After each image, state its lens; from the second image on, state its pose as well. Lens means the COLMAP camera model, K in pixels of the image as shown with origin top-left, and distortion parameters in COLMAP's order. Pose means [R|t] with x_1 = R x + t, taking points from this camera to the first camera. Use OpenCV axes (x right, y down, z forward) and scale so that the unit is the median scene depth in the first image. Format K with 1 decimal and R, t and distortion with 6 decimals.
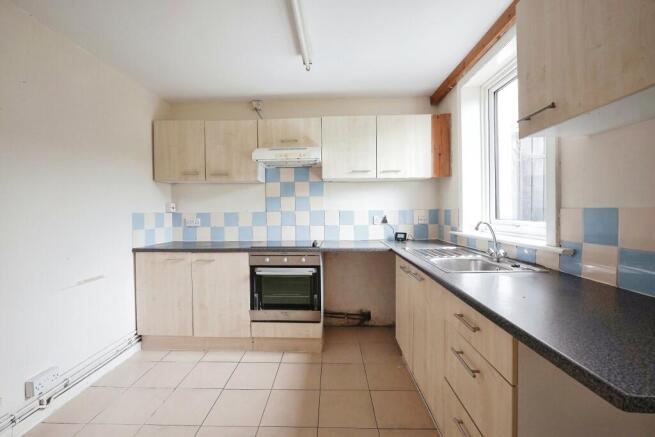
lens RADIAL K [[276.7, 0, 327.5], [0, 276.7, 218.5], [0, 0, 1]] dist [-0.000496, 0.000177]
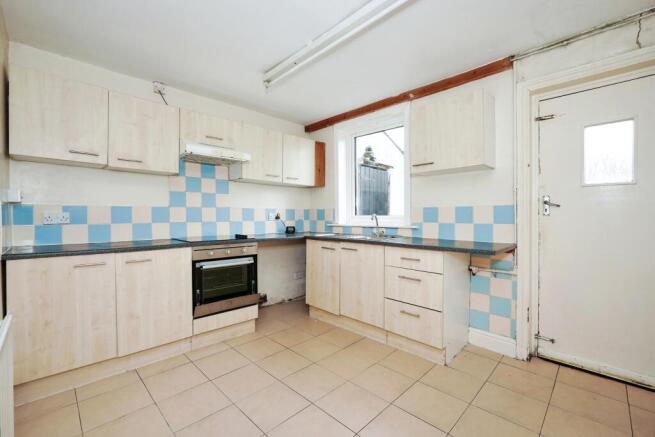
lens RADIAL K [[276.7, 0, 327.5], [0, 276.7, 218.5], [0, 0, 1]] dist [-0.000496, 0.000177]
pose [[0.689380, 0.002271, 0.724396, -0.620139], [0.011487, 0.999835, -0.014066, 0.038787], [-0.724309, 0.018019, 0.689240, -0.006451]]
